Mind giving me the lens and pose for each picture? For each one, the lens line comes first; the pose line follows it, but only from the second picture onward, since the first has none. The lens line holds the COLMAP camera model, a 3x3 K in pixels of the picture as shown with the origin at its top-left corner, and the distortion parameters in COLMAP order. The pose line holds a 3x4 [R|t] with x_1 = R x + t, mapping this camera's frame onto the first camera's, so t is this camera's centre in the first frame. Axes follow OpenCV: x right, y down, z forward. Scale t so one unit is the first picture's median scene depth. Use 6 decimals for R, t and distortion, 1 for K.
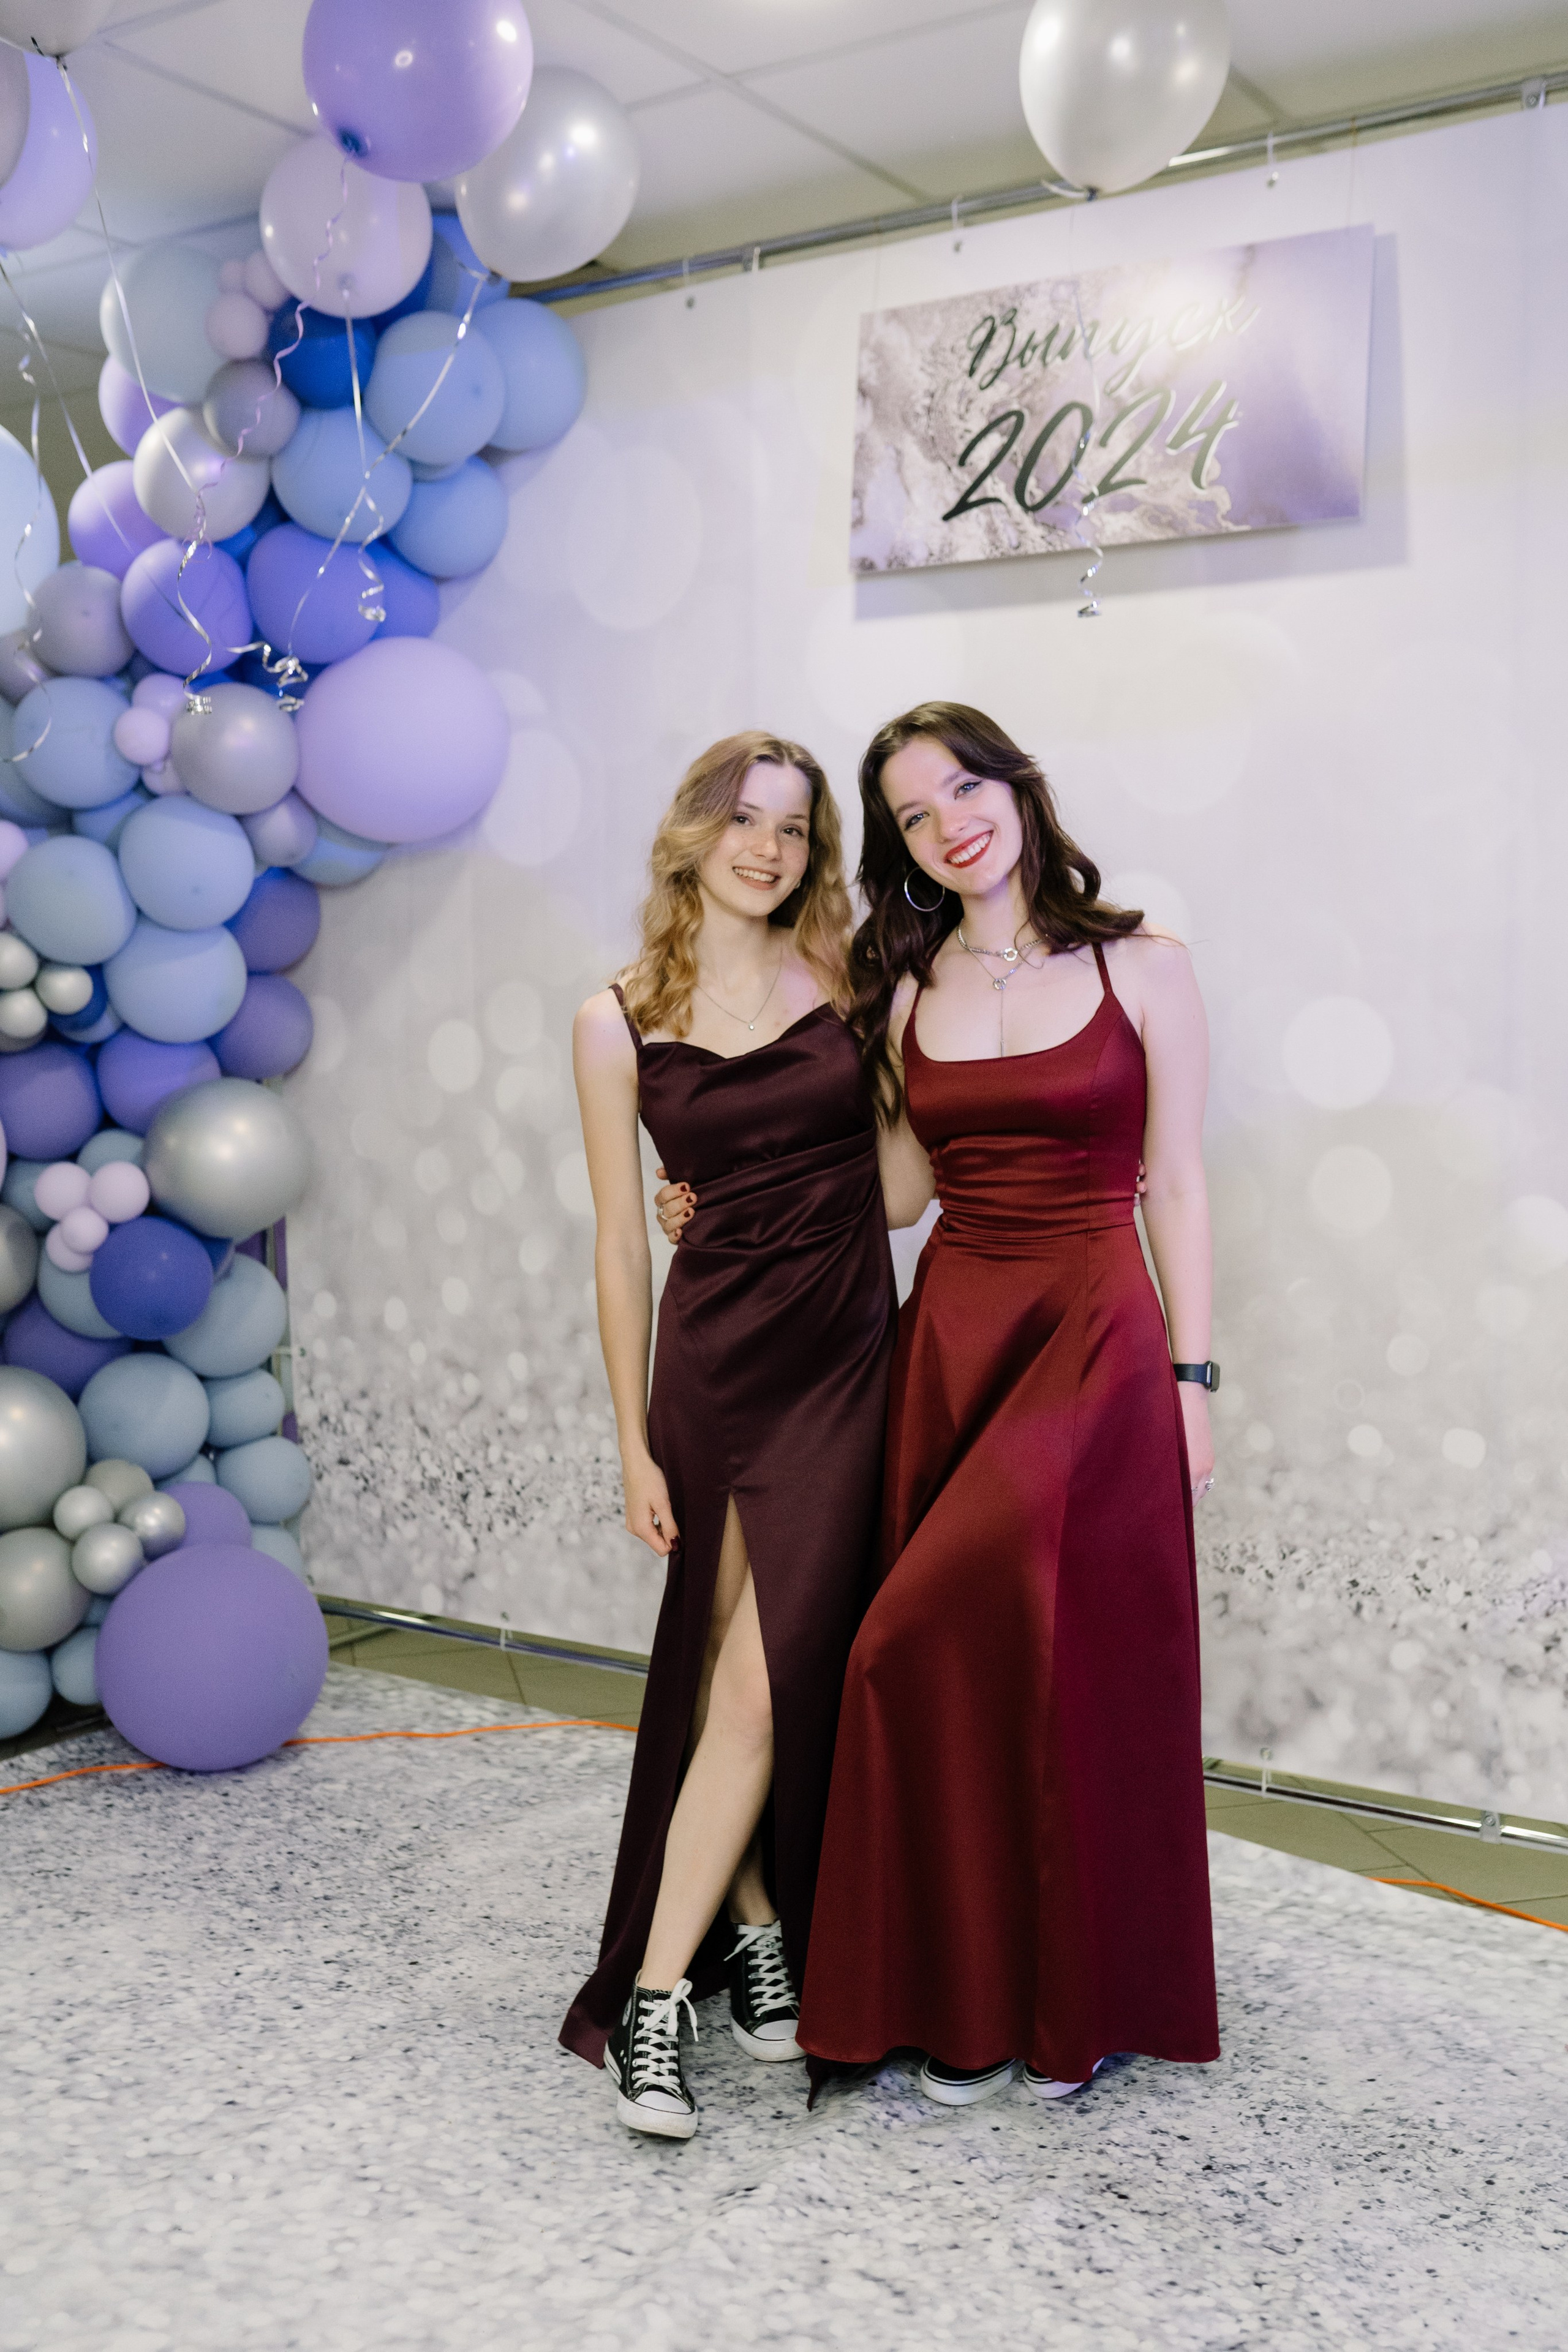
lens RADIAL K [[2277.0, 0, 784.0], [0, 2277.0, 1176.0], [0, 0, 1]] dist [0.000128, 0.008774]
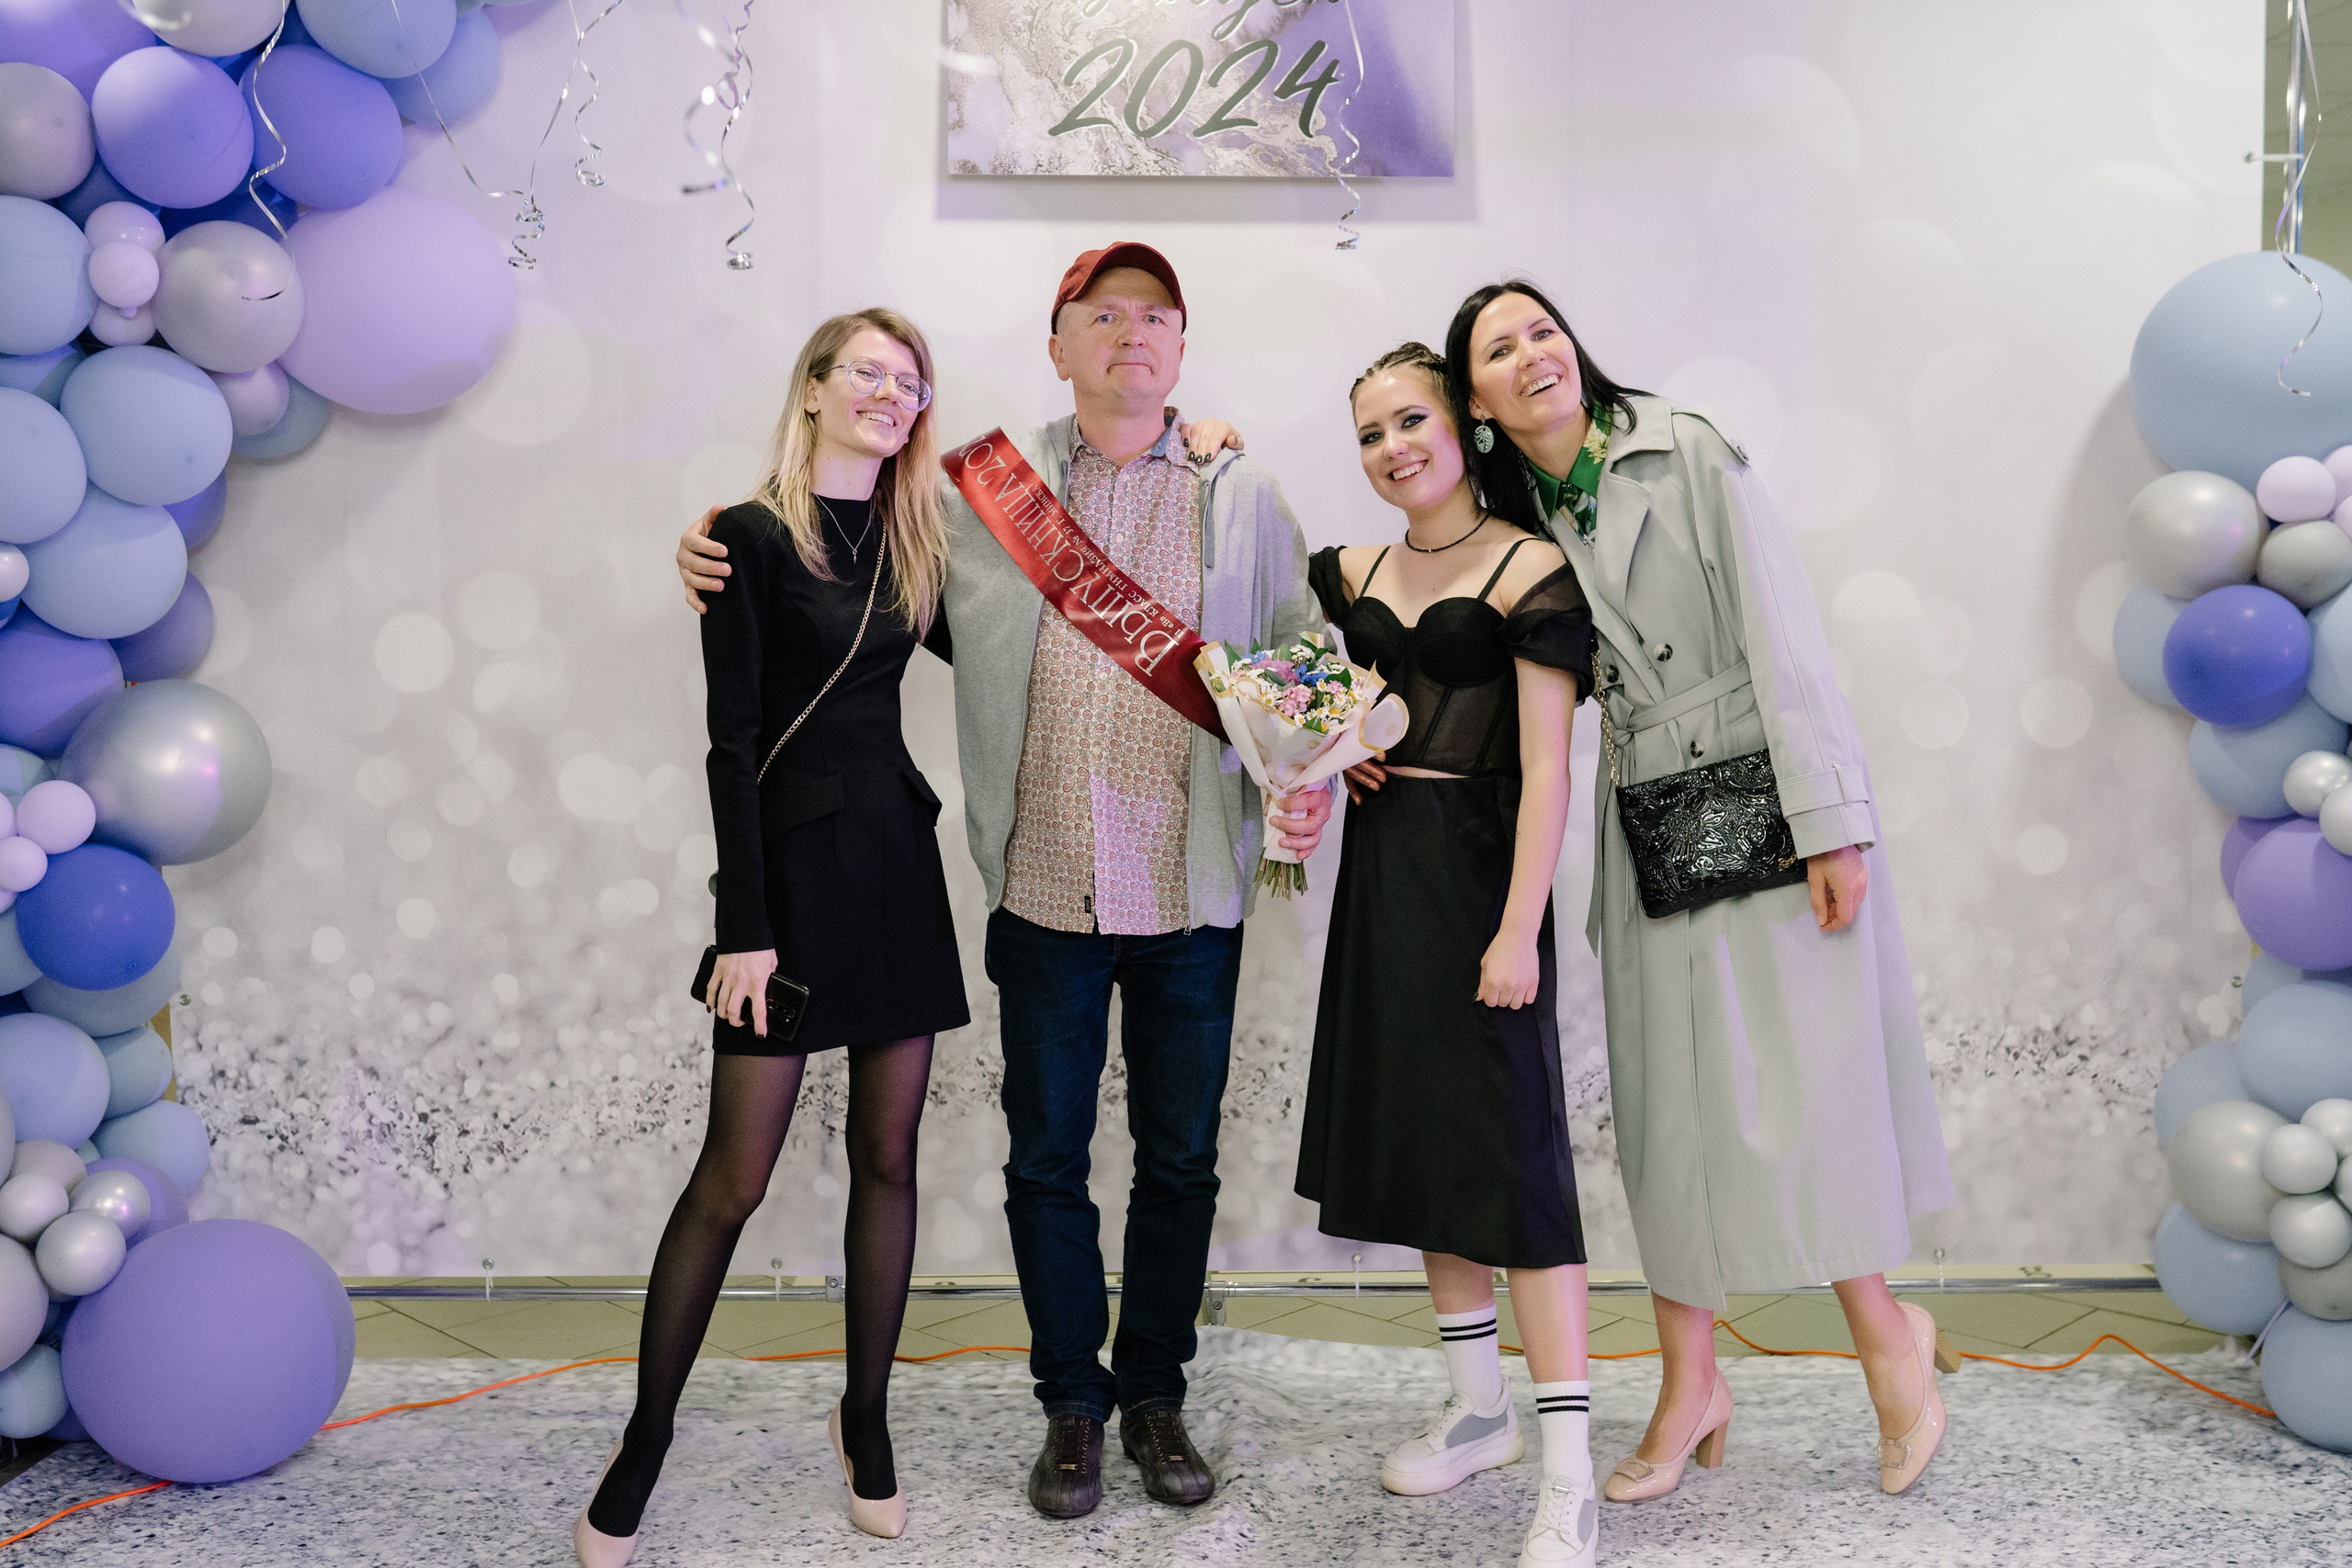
lens RADIAL K [[2333.6, 0, 1176.0], [0, 2333.6, 784.0], [0, 0, 1]] dist [0.002915, 0.002813]
pose [[0.839683, -0.037866, 0.541755, -0.399066], [0.040805, 0.999145, 0.006591, 0.005672], [-0.541542, 0.016572, 0.840511, 0.057727]]
